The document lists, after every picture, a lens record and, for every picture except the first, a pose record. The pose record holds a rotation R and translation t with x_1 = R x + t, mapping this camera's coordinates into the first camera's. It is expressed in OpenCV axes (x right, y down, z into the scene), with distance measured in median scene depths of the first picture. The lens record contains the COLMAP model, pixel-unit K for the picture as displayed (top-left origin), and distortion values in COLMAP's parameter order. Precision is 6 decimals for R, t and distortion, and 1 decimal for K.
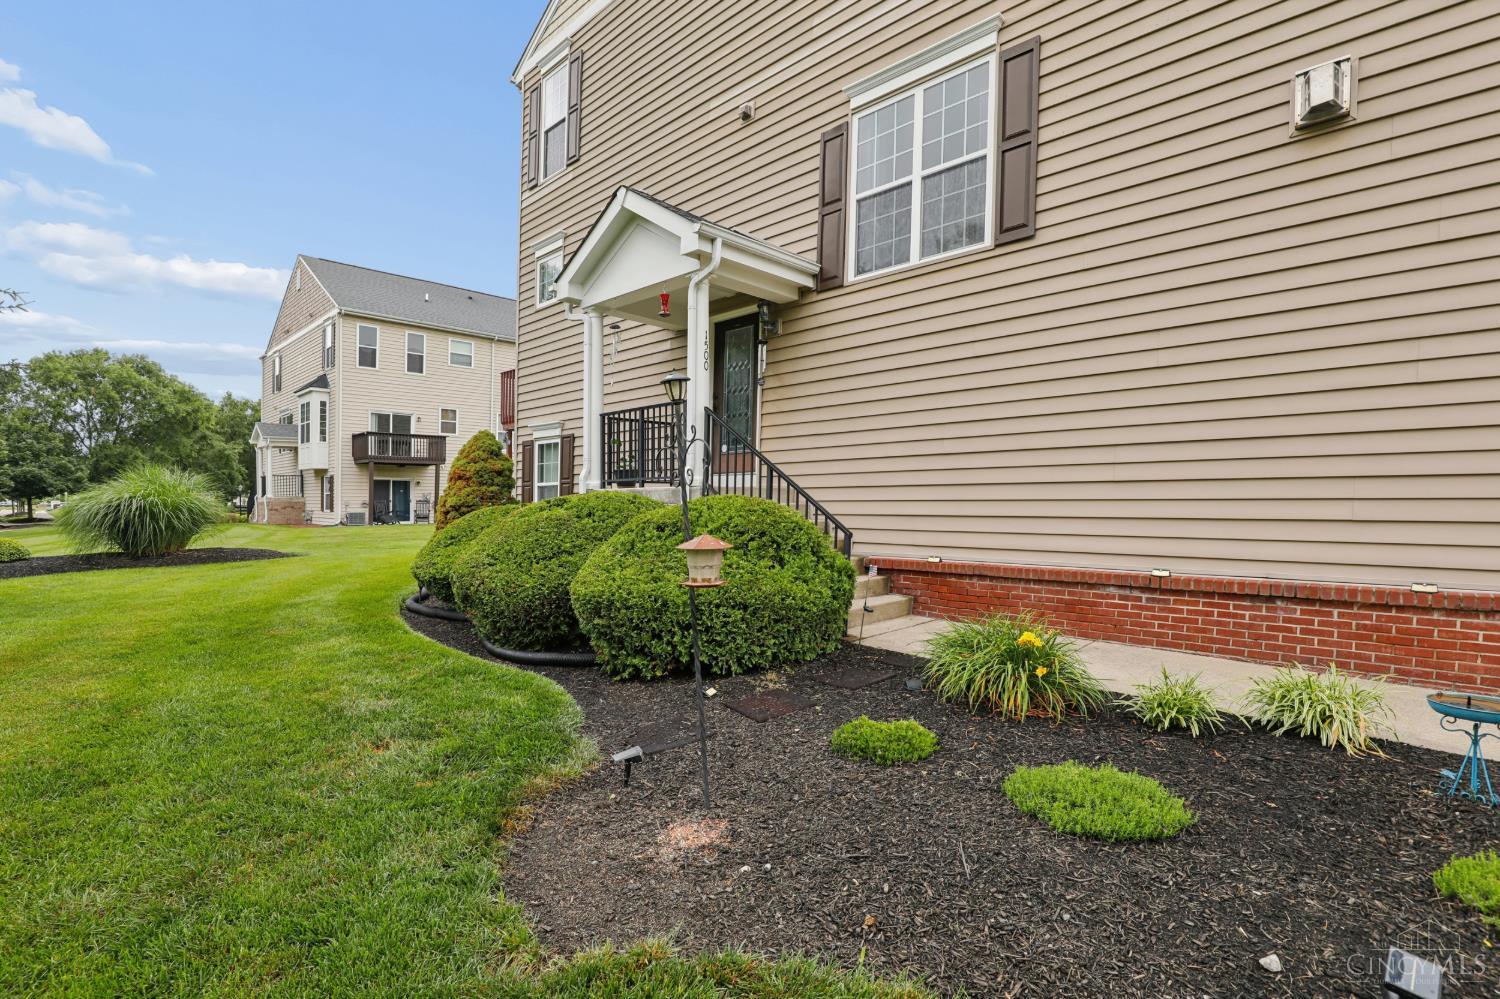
lens RADIAL K [[692.2, 0, 761.6], [0, 692.2, 491.4], [0, 0, 1]] dist [-0.029651, 0.002019]
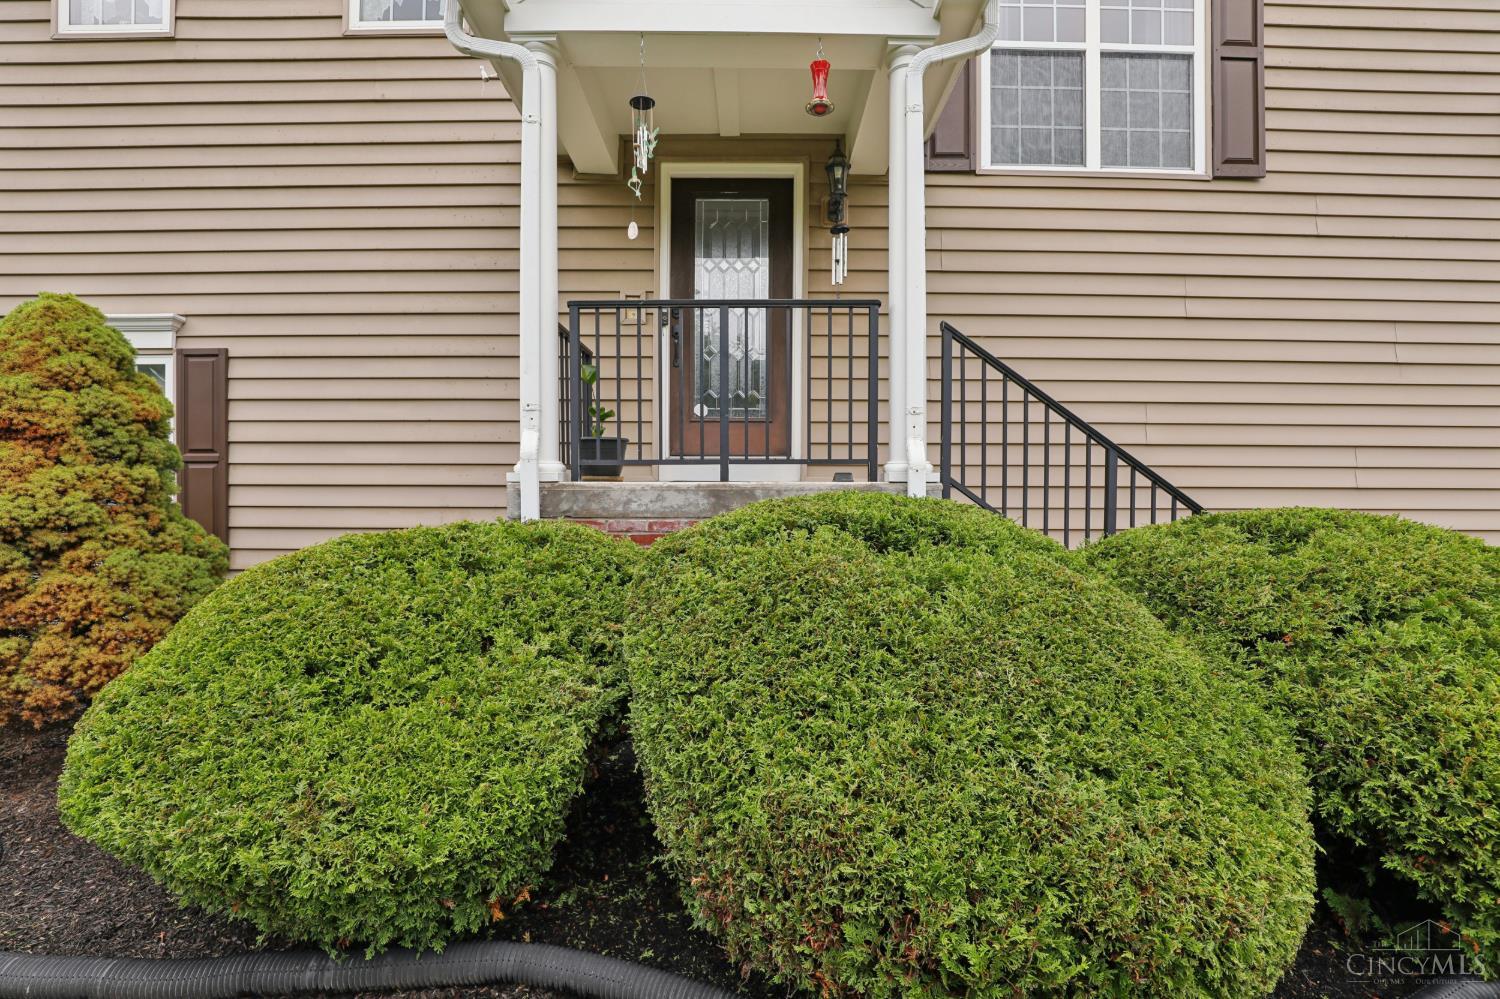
lens RADIAL K [[692.2, 0, 748.7], [0, 692.2, 507.0], [0, 0, 1]] dist [-0.029651, 0.002019]
pose [[0.730059, -0.006705, 0.683351, -0.513804], [-0.014980, 0.999555, 0.025811, -0.000062], [-0.683220, -0.029080, 0.729634, 0.724552]]
